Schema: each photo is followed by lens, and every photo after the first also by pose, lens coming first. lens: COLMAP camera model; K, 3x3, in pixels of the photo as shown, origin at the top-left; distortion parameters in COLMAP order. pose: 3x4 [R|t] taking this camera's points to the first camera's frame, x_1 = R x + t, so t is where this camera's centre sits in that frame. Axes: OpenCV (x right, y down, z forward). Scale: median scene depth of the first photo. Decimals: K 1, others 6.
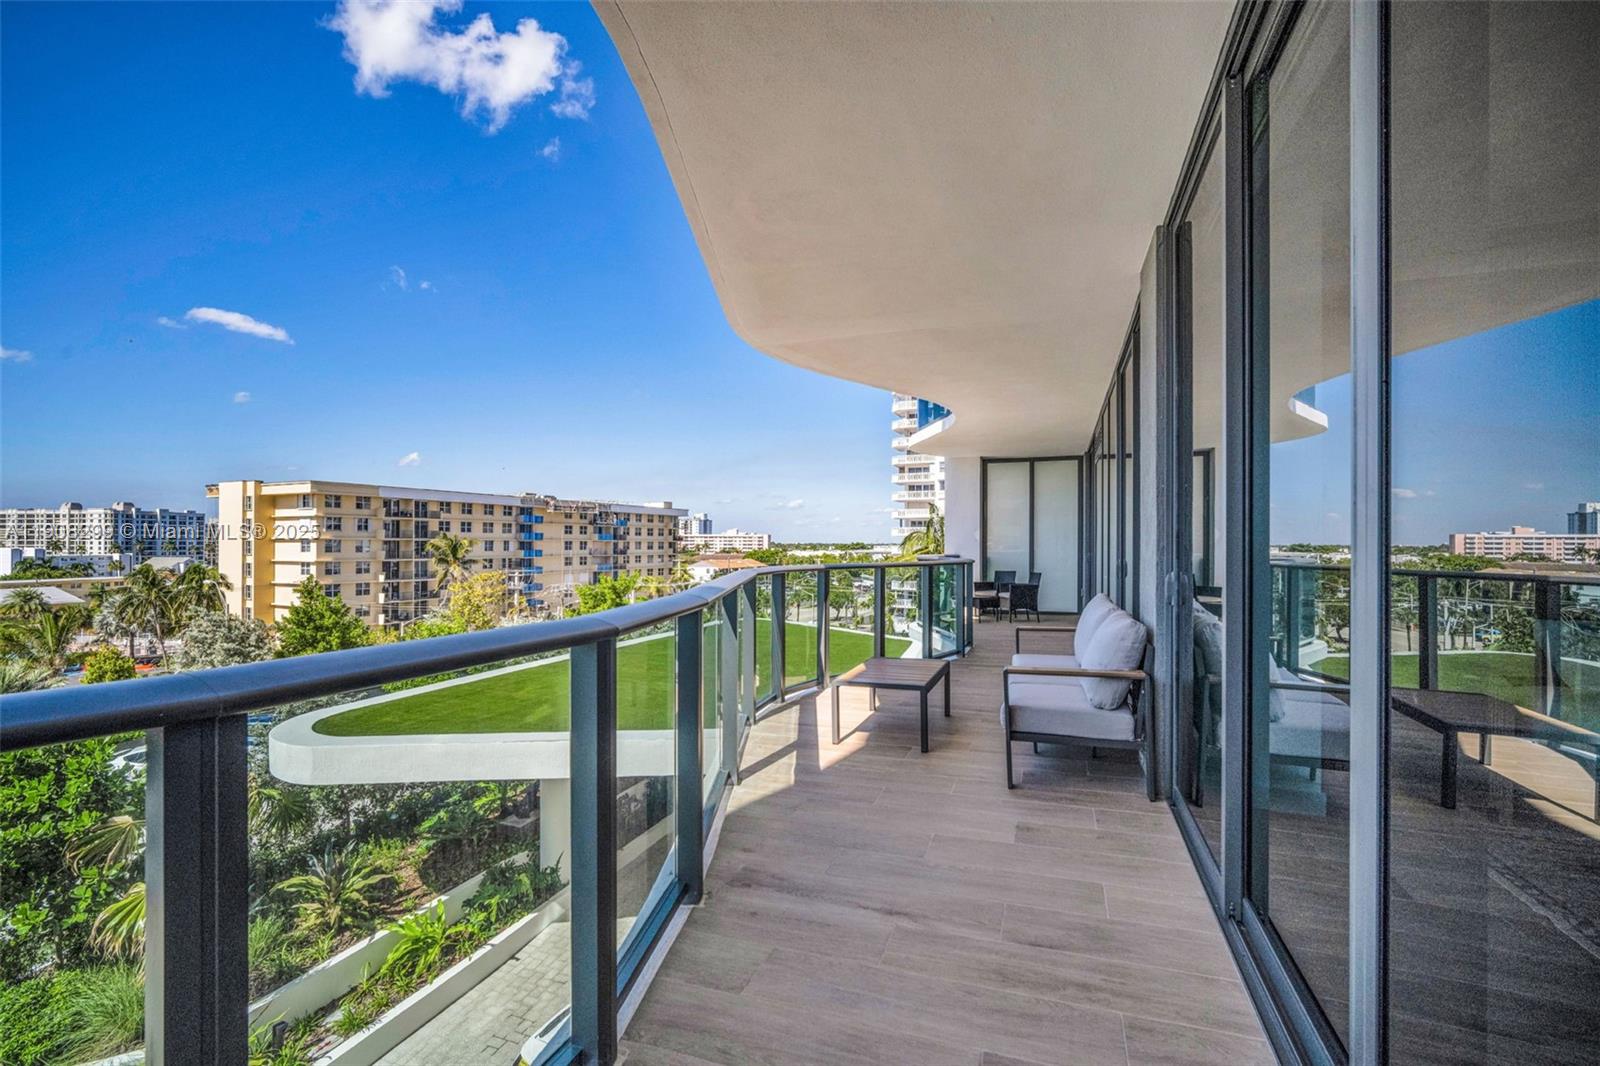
lens RADIAL K [[663.9, 0, 796.9], [0, 663.9, 542.2], [0, 0, 1]] dist [-0.002223, 0.000009]
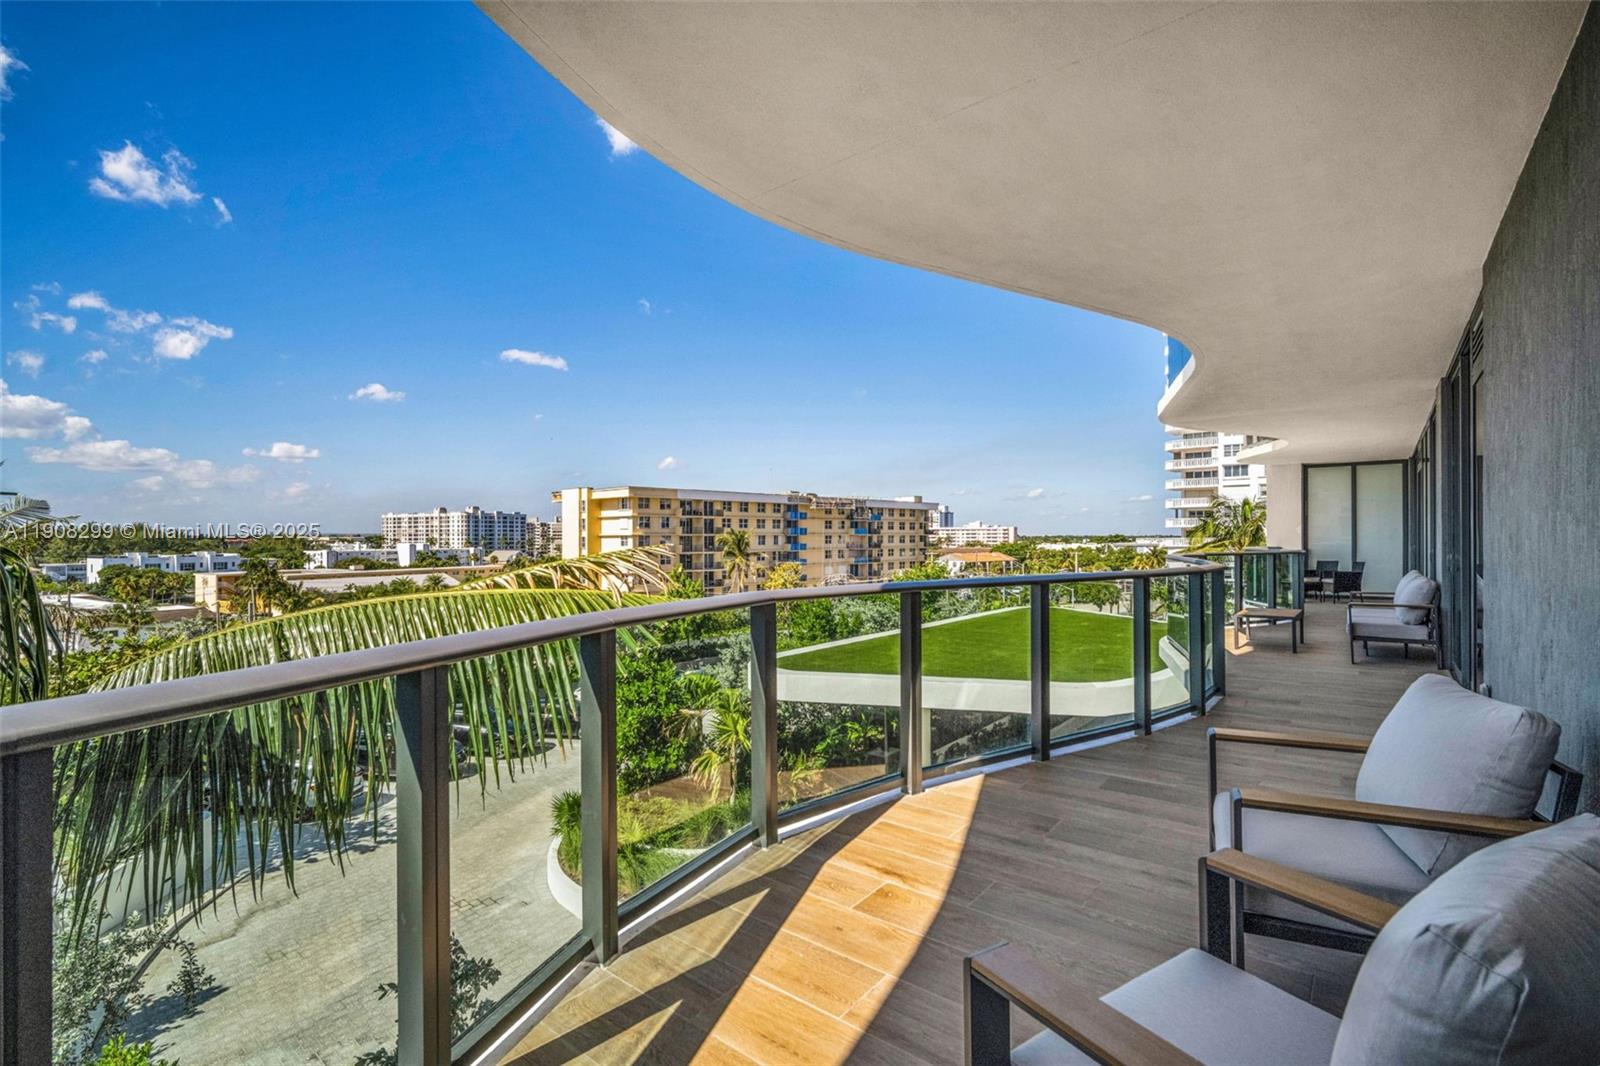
lens RADIAL K [[708.3, 0, 795.1], [0, 708.3, 535.6], [0, 0, 1]] dist [-0.004318, 0.000757]
pose [[0.949729, -0.006471, -0.313007, -0.040445], [0.006762, 0.999977, -0.000156, -0.001478], [0.313001, -0.001968, 0.949751, -0.103043]]
